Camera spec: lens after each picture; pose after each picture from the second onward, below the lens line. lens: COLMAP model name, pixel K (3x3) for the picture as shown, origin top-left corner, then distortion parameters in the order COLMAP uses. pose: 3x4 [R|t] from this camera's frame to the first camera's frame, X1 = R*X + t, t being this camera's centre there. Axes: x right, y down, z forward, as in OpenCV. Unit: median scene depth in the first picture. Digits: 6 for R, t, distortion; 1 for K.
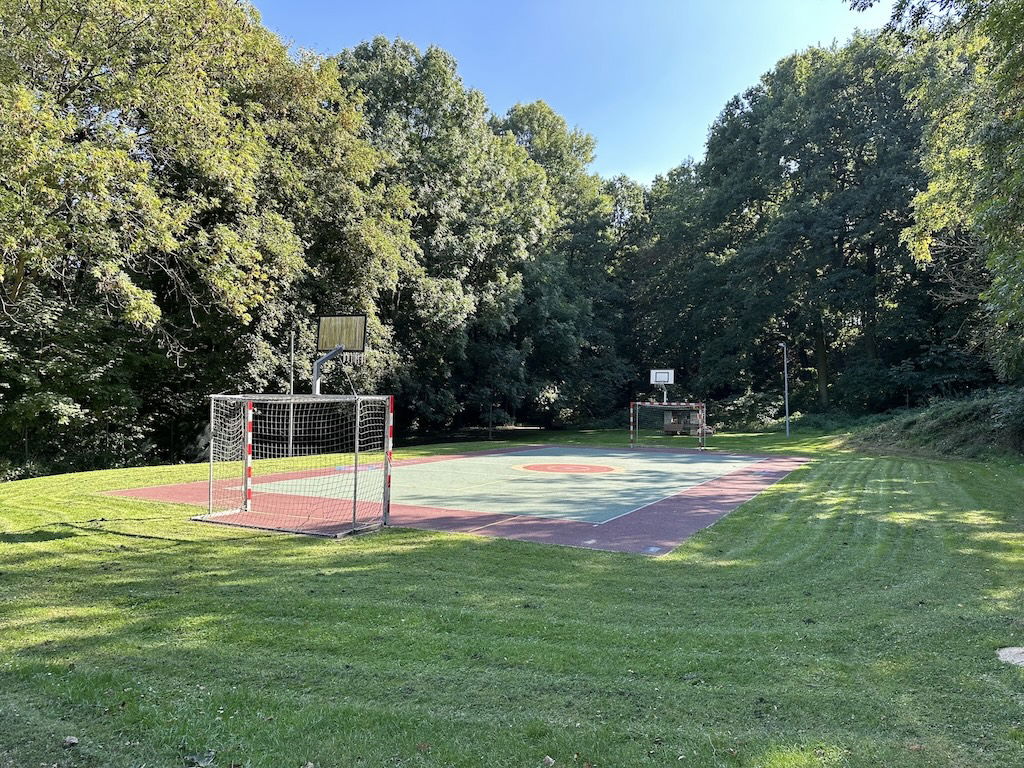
lens RADIAL K [[717.9, 0, 512.0], [0, 717.9, 384.0], [0, 0, 1]] dist [0.002741, -0.004082]
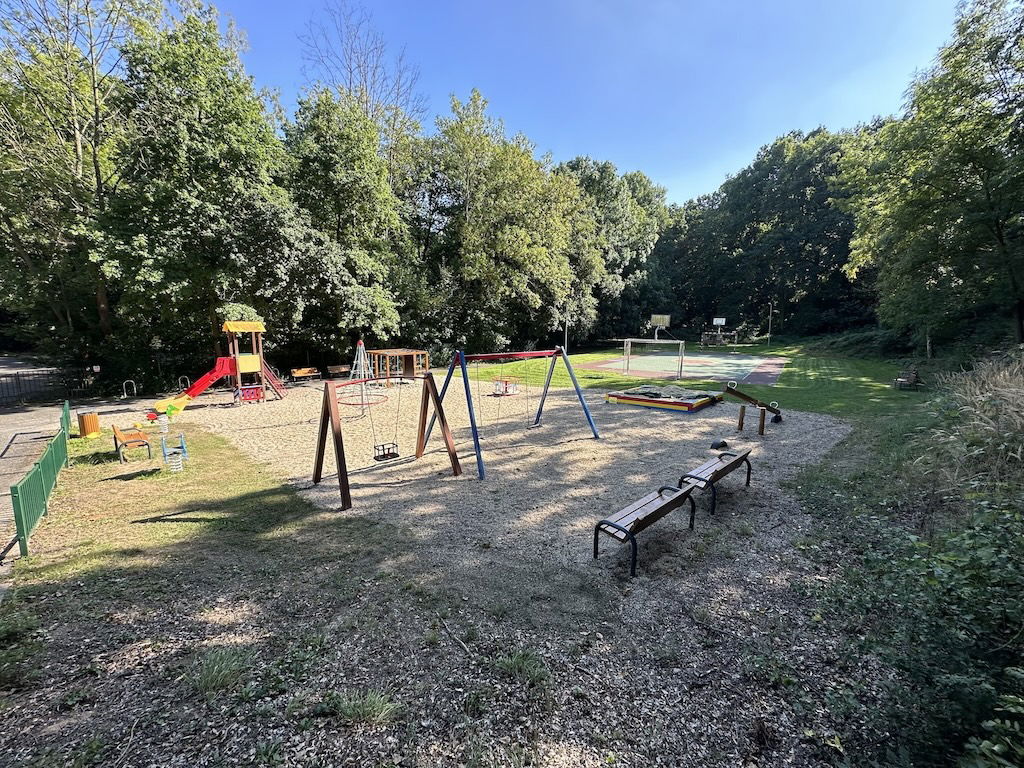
lens RADIAL K [[417.6, 0, 512.0], [0, 417.6, 384.0], [0, 0, 1]] dist [-0.017583, 0.000001]
pose [[0.992161, 0.015091, -0.124050, -0.233312], [0.006866, 0.984599, 0.174694, -0.041873], [0.124775, -0.174176, 0.976777, -0.339532]]
